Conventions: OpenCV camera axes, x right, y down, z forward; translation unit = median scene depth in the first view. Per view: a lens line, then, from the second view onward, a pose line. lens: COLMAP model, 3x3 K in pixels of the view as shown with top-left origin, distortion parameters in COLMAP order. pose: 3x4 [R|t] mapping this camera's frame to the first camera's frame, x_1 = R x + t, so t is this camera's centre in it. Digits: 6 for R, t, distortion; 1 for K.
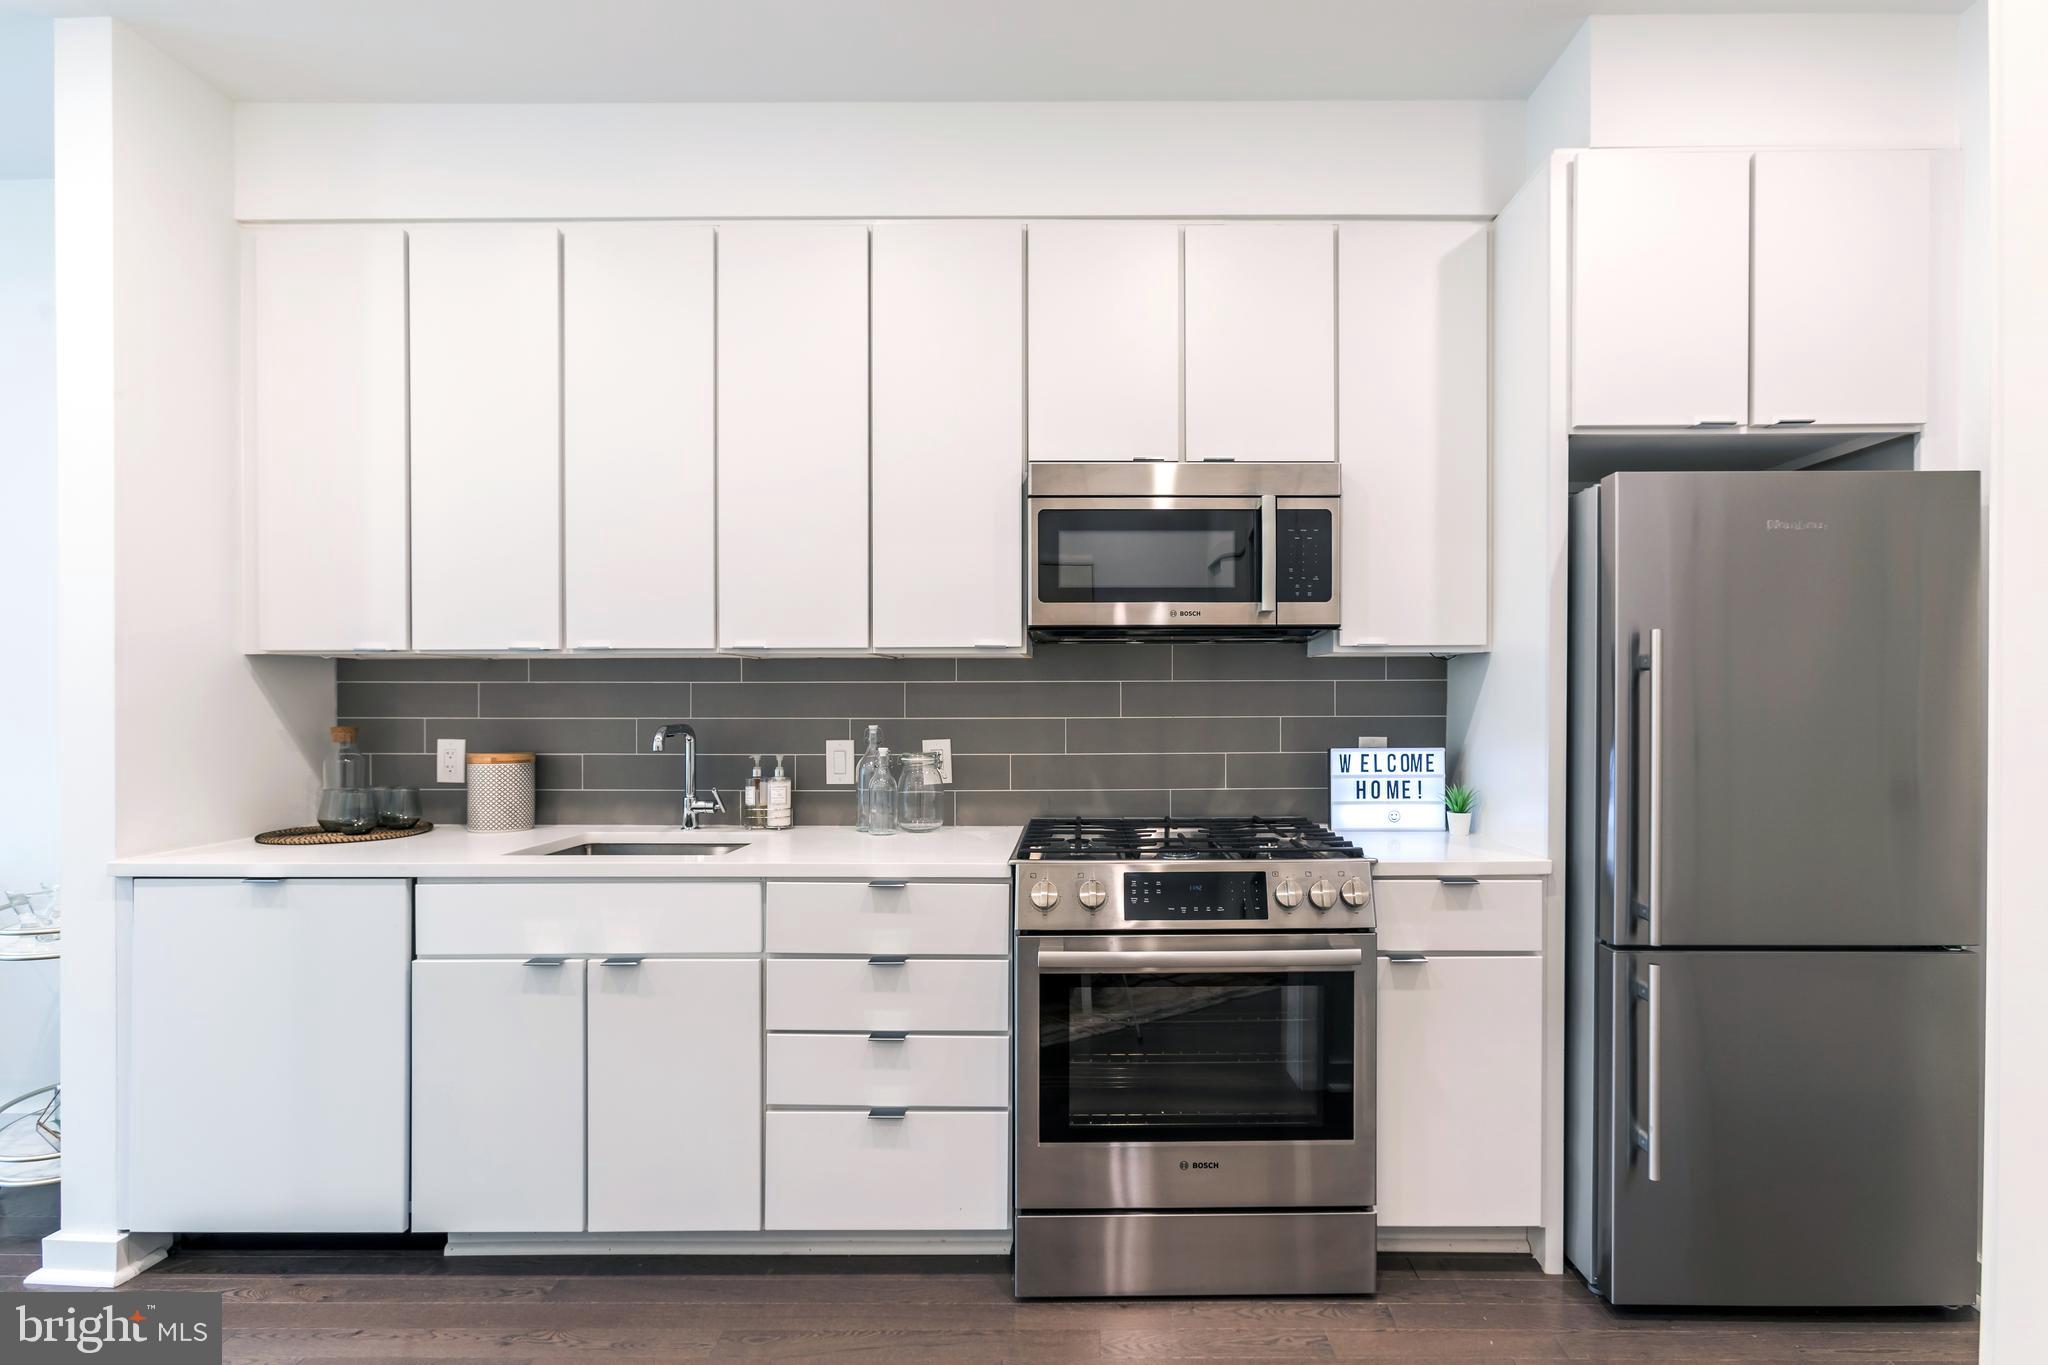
lens RADIAL K [[1045.0, 0, 1076.9], [0, 1045.0, 690.1], [0, 0, 1]] dist [0.001296, 0.000700]
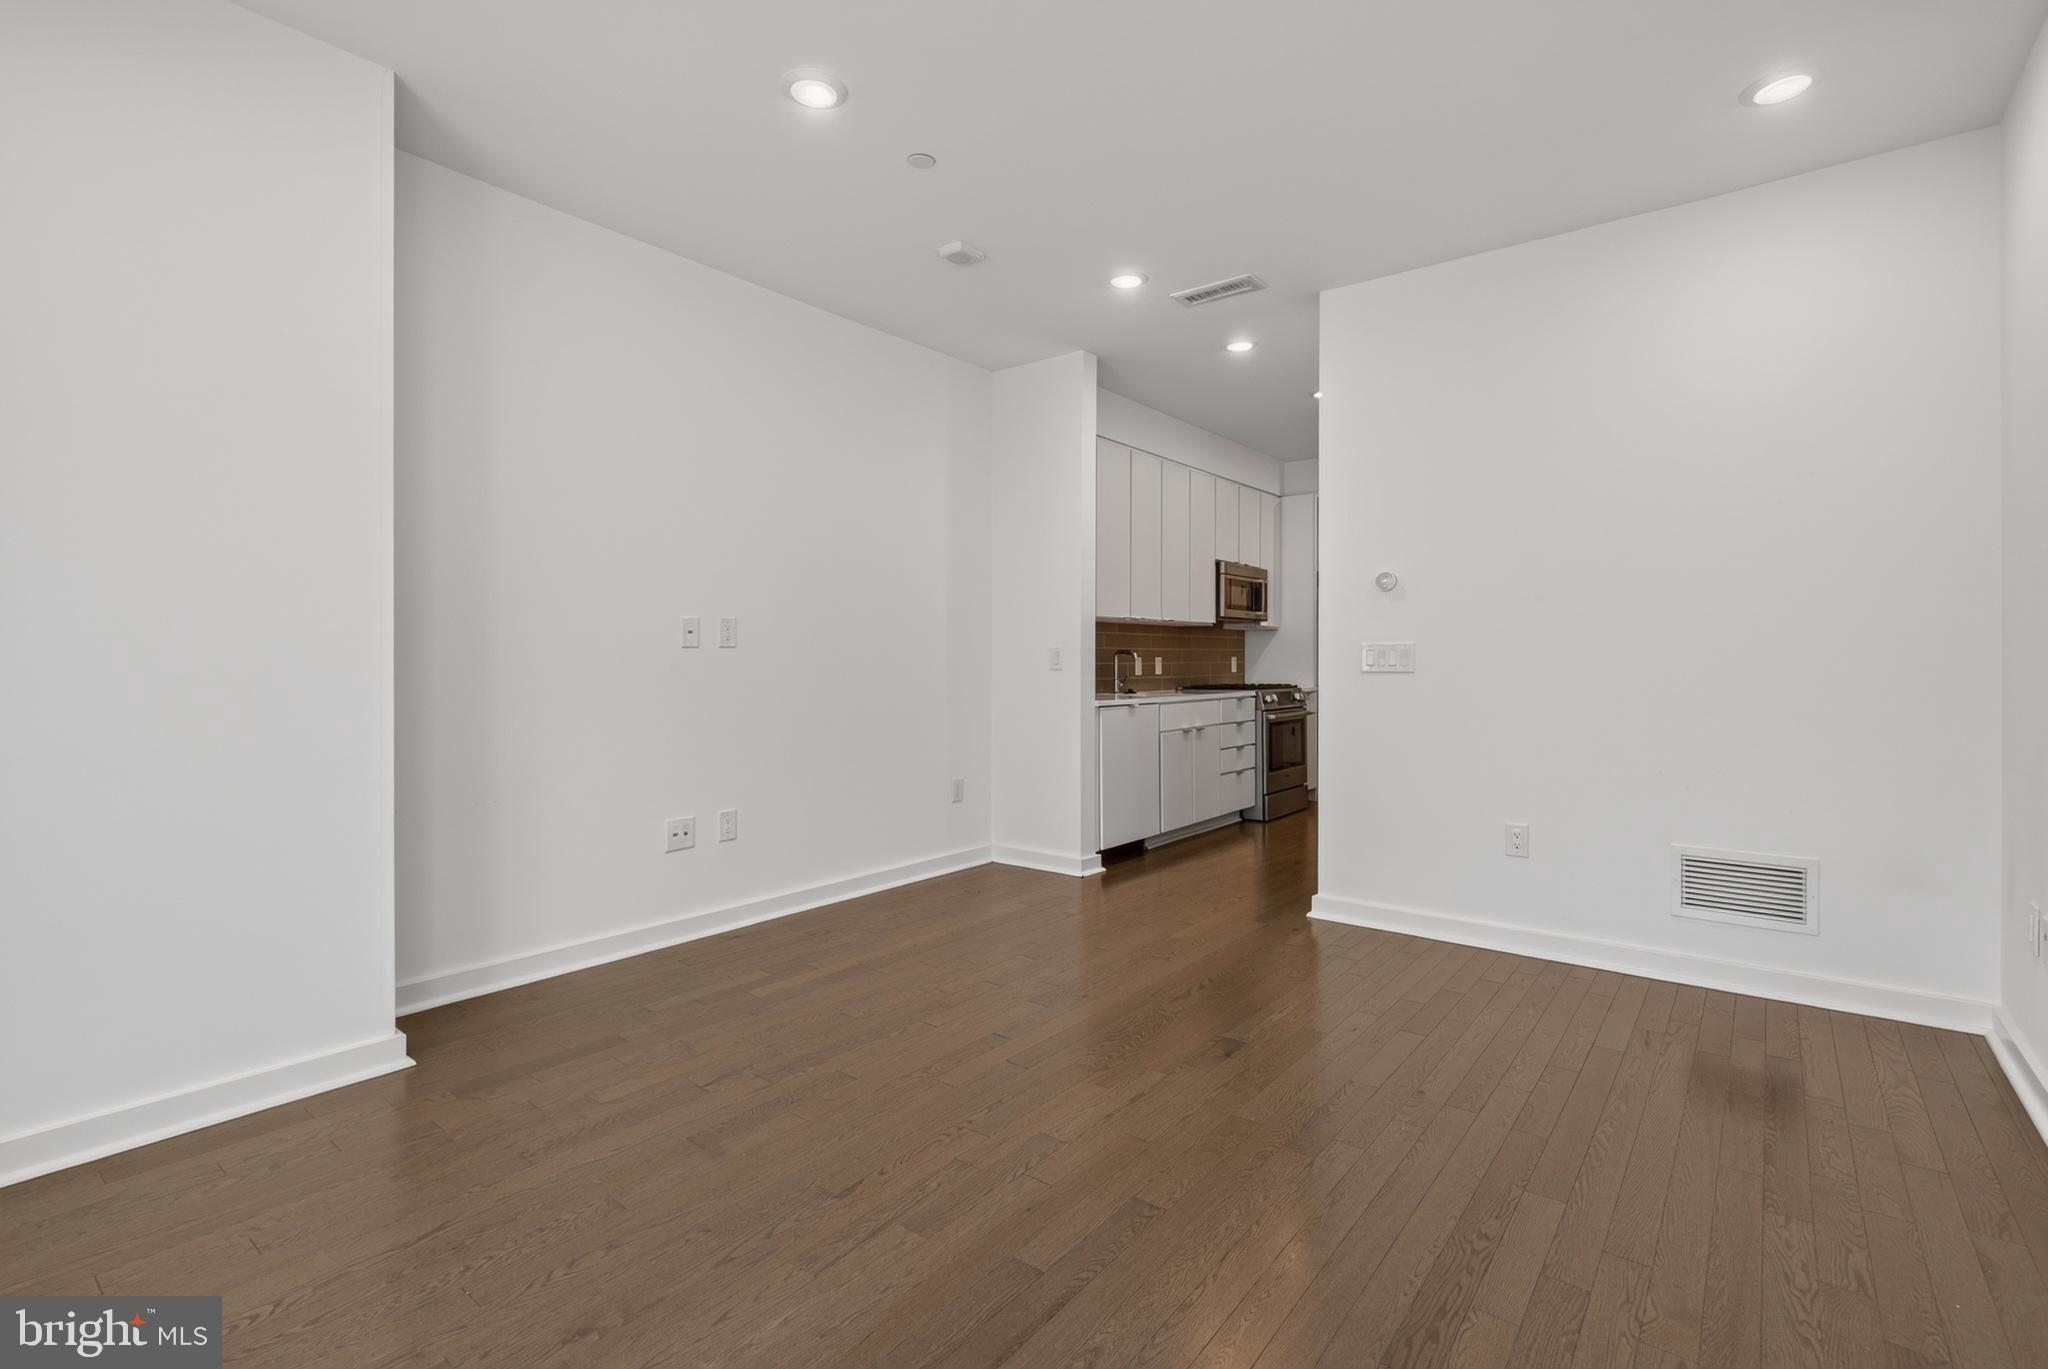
lens RADIAL K [[953.3, 0, 1024.0], [0, 953.3, 684.5], [0, 0, 1]] dist [0.000462, 0.000062]
pose [[0.617374, -0.022277, 0.786354, -2.582687], [0.005841, 0.999701, 0.023735, 0.065025], [-0.786648, -0.010060, 0.617320, -0.225862]]
